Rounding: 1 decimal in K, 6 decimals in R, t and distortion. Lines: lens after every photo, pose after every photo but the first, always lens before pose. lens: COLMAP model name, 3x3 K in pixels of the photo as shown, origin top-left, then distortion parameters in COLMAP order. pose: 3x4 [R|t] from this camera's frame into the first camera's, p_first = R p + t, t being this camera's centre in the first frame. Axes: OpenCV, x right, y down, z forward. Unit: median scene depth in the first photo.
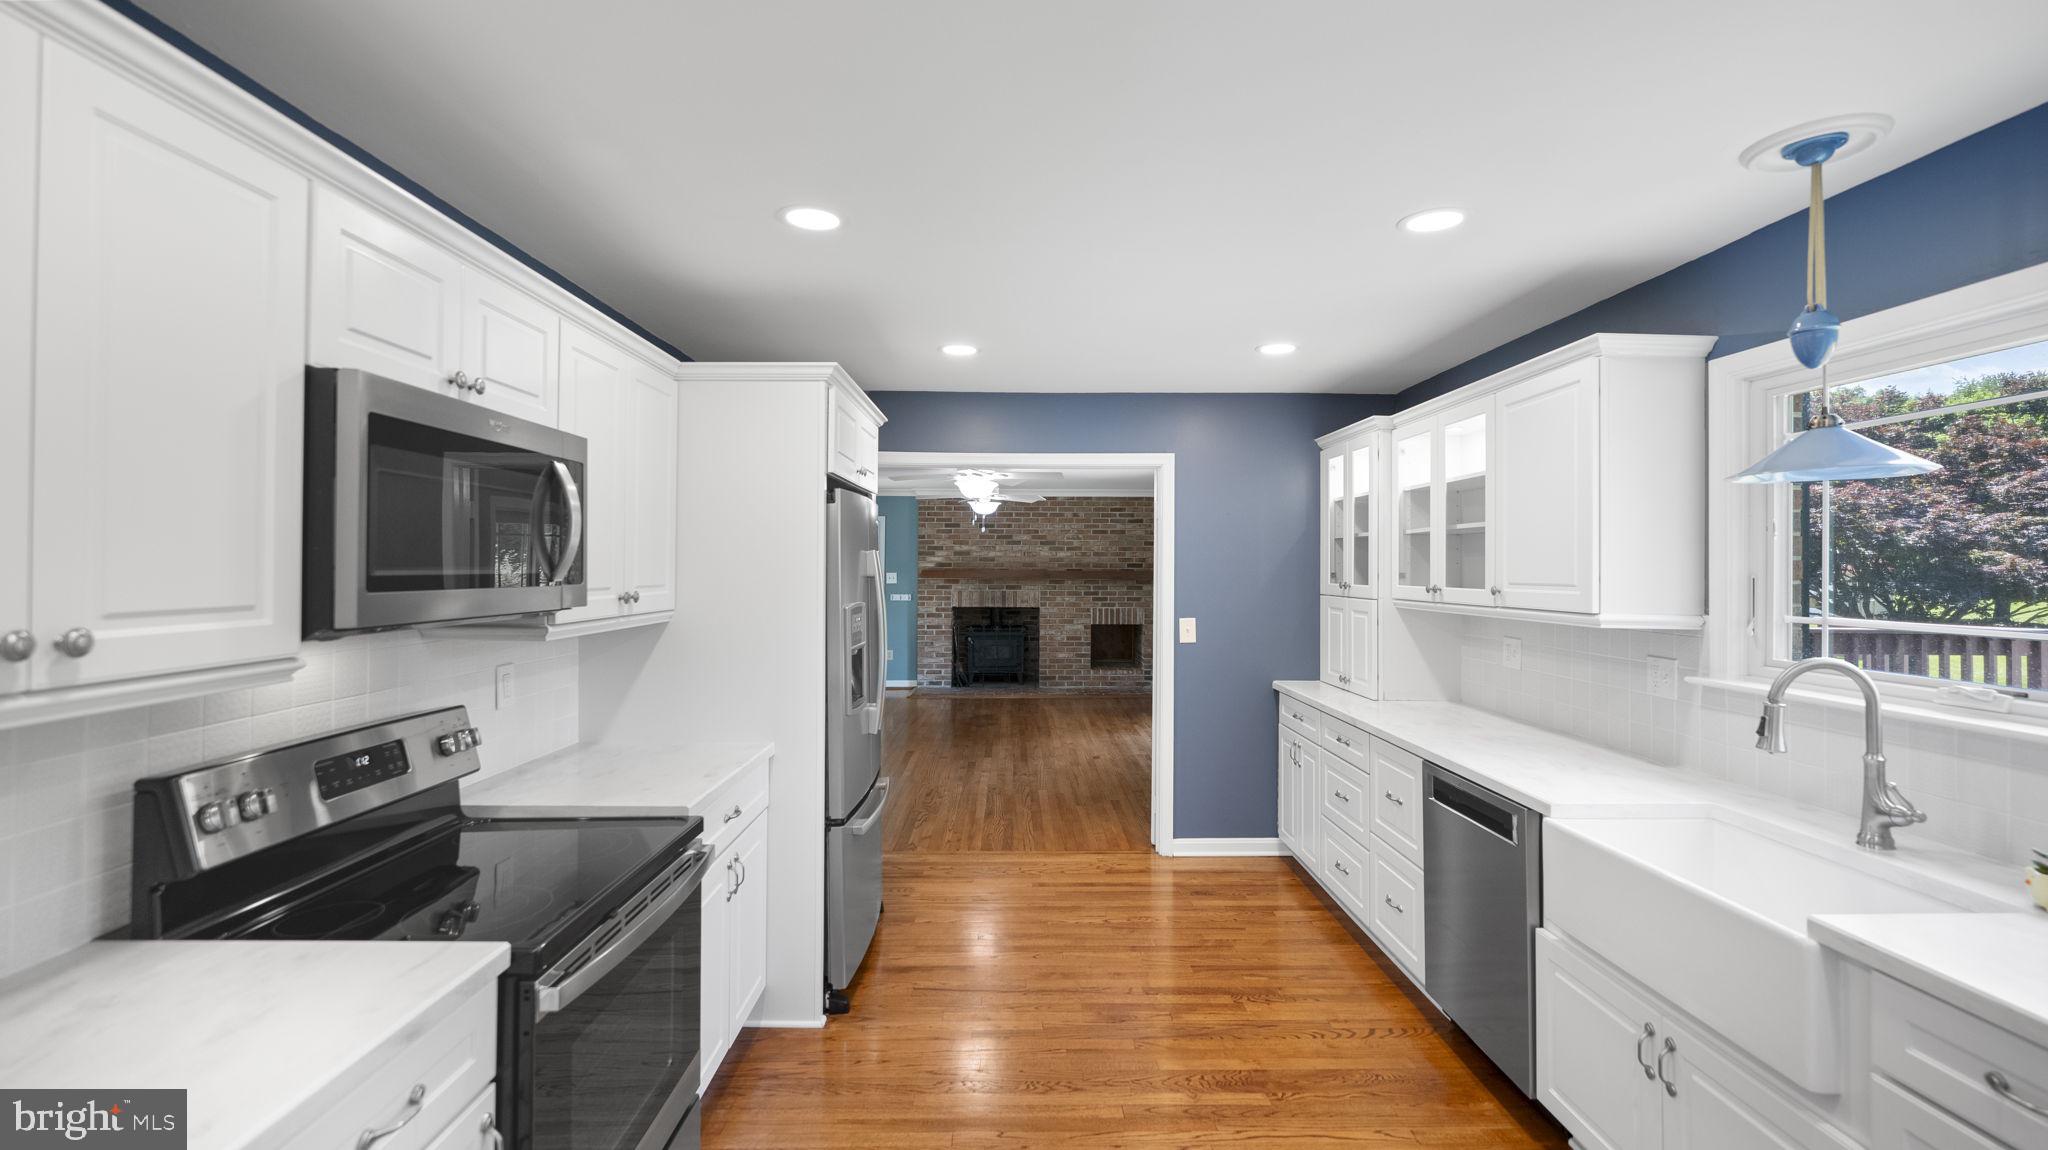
lens RADIAL K [[864.2, 0, 1029.7], [0, 864.2, 568.2], [0, 0, 1]] dist [-0.002493, -0.000965]
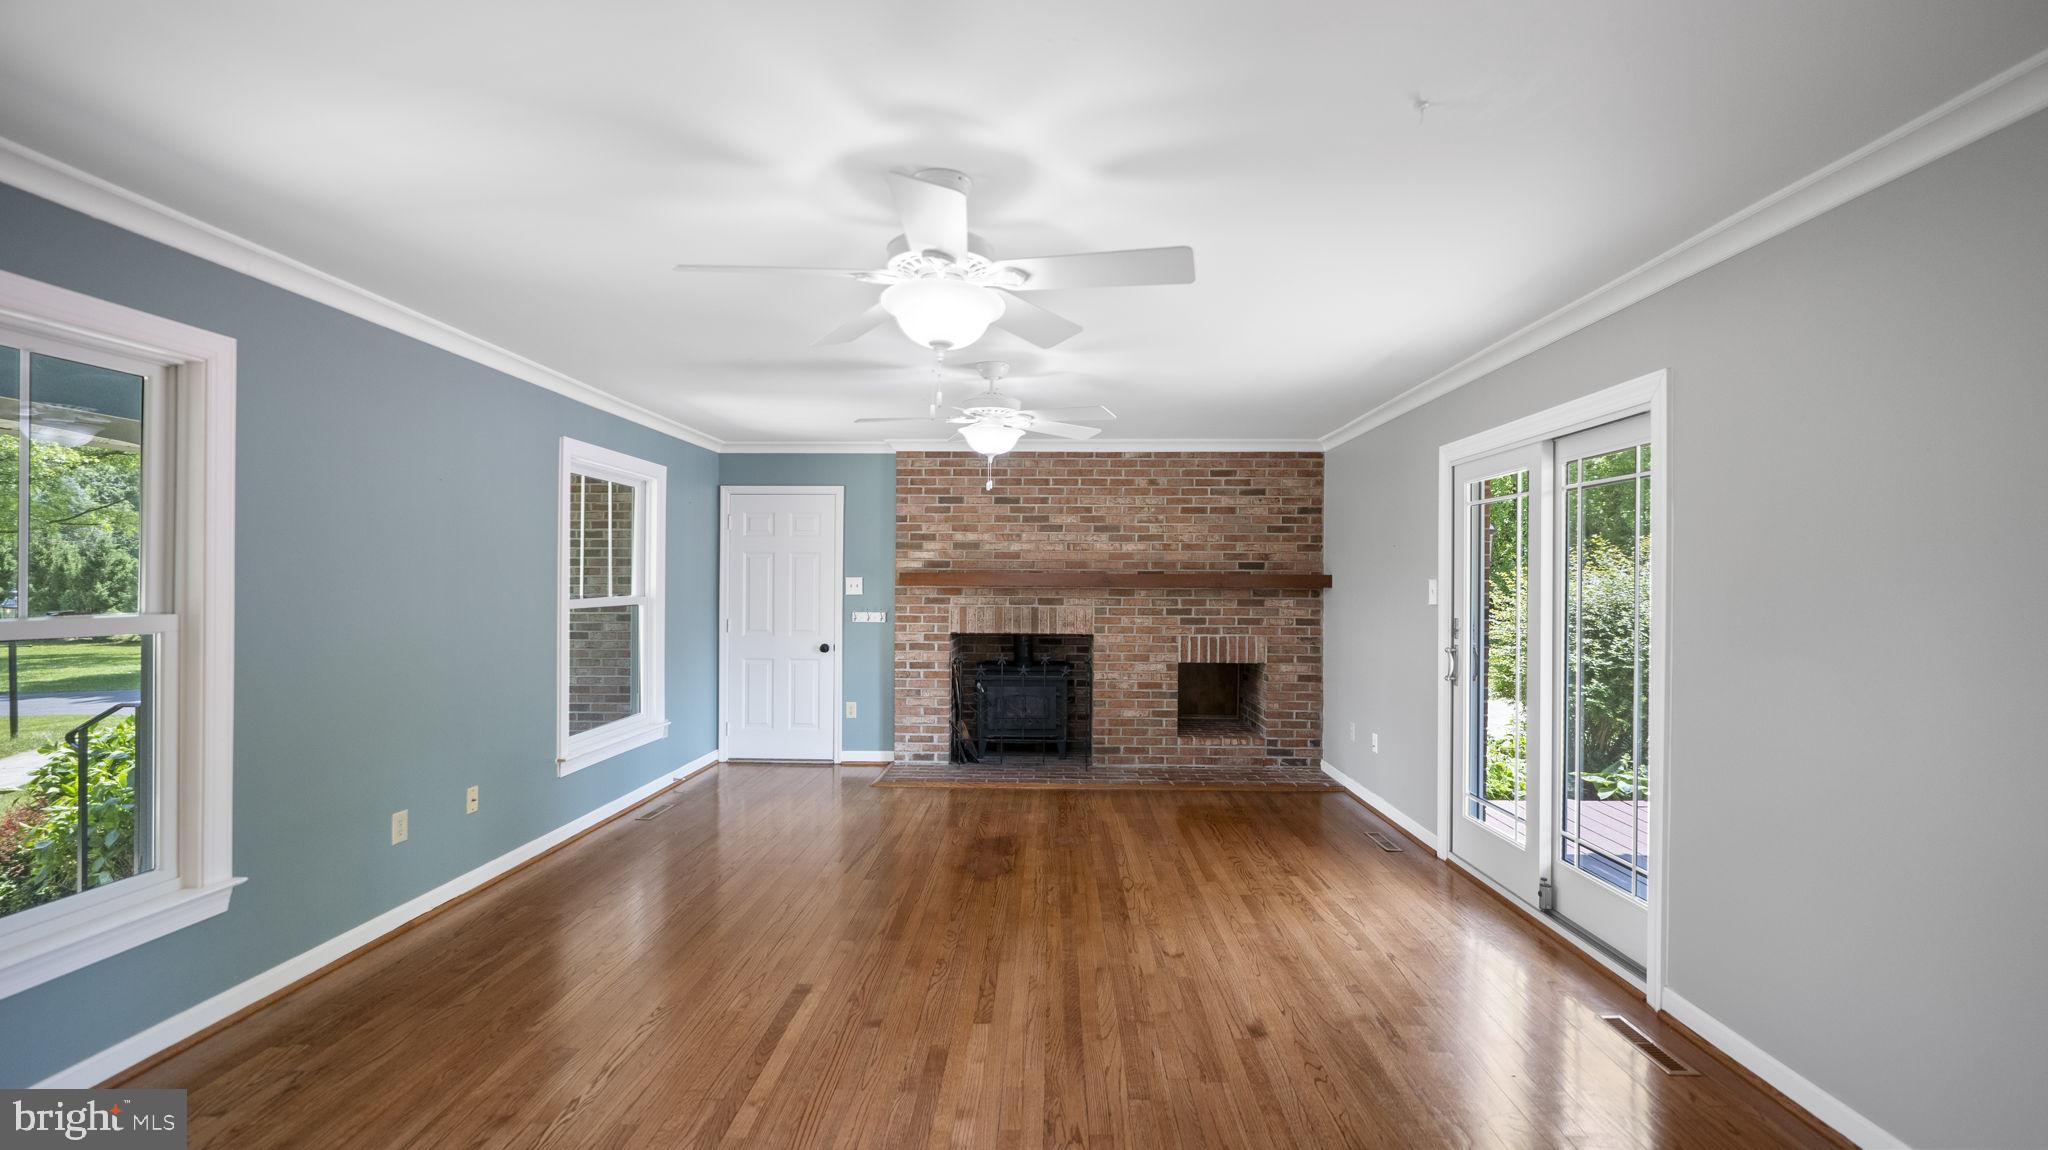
lens RADIAL K [[864.2, 0, 1027.7], [0, 864.2, 577.8], [0, 0, 1]] dist [-0.002493, -0.000965]
pose [[0.998816, 0.001016, -0.048631, -0.005294], [-0.001452, 0.999959, -0.008945, 0.011020], [0.048620, 0.009005, 0.998777, 0.388008]]
